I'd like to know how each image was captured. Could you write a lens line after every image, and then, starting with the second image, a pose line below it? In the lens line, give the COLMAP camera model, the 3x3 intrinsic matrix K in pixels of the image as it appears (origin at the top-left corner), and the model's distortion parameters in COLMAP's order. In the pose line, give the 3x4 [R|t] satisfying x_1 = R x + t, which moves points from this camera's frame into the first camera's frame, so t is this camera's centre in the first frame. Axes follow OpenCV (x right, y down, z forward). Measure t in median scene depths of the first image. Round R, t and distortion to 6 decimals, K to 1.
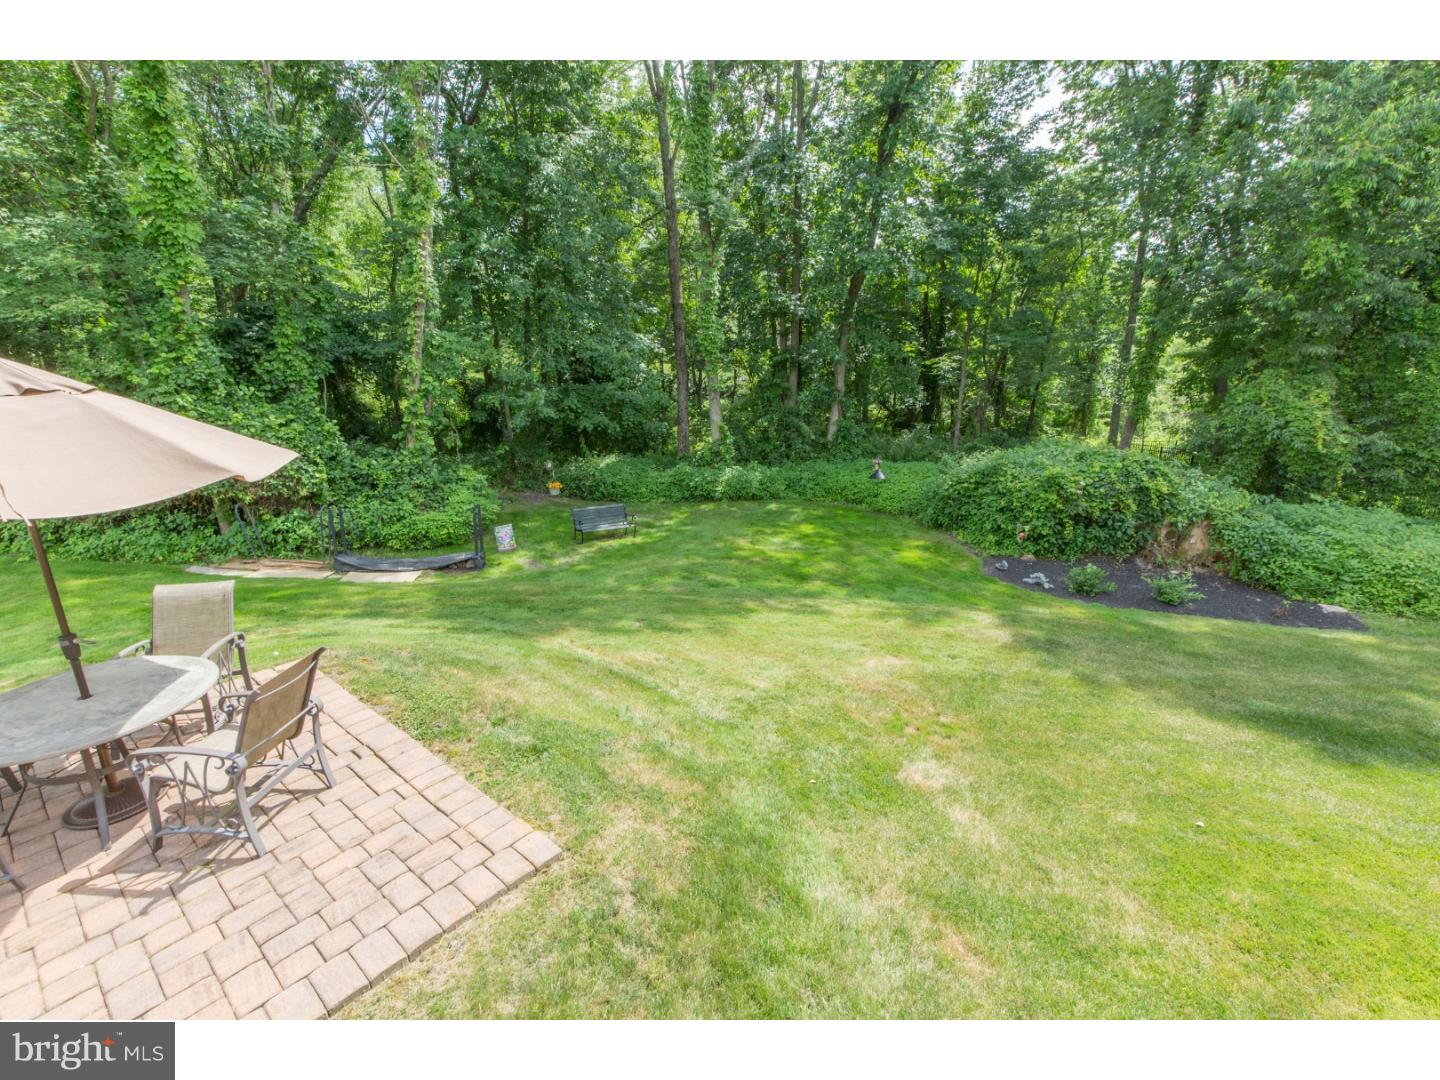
lens RADIAL K [[651.3, 0, 718.9], [0, 651.3, 533.6], [0, 0, 1]] dist [-0.001144, 0.000285]
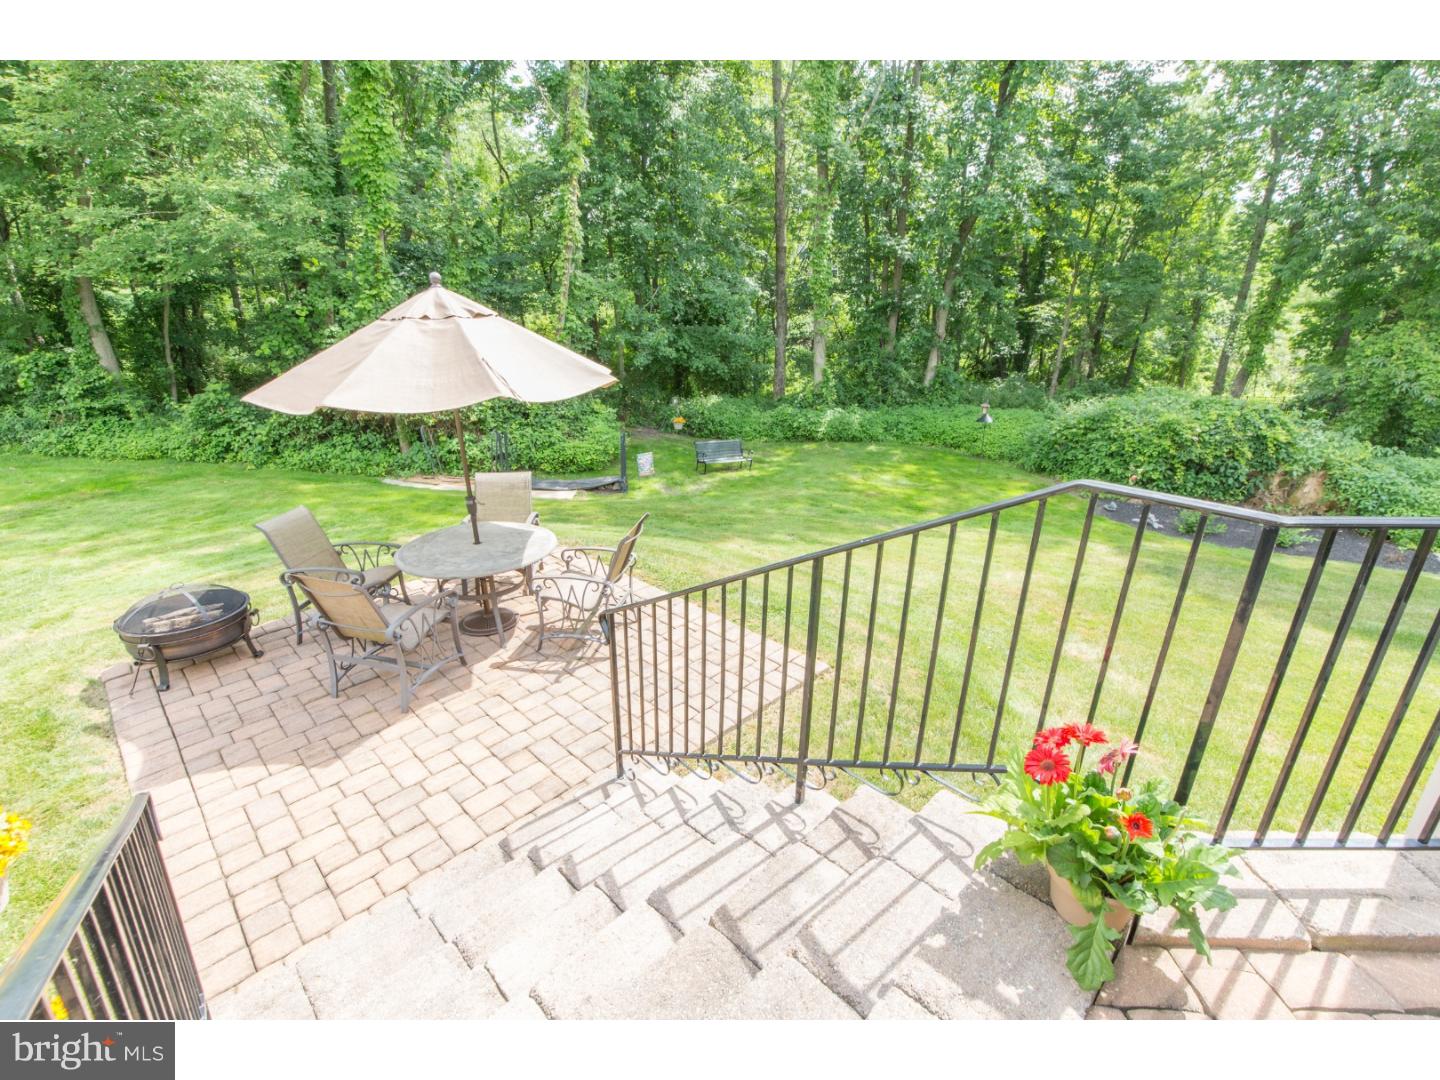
lens RADIAL K [[651.3, 0, 718.9], [0, 651.3, 533.6], [0, 0, 1]] dist [-0.001144, 0.000285]
pose [[0.995822, 0.041933, -0.081122, -0.094254], [-0.035551, 0.996274, 0.078575, 0.028002], [0.084115, -0.075362, 0.993602, -0.089244]]
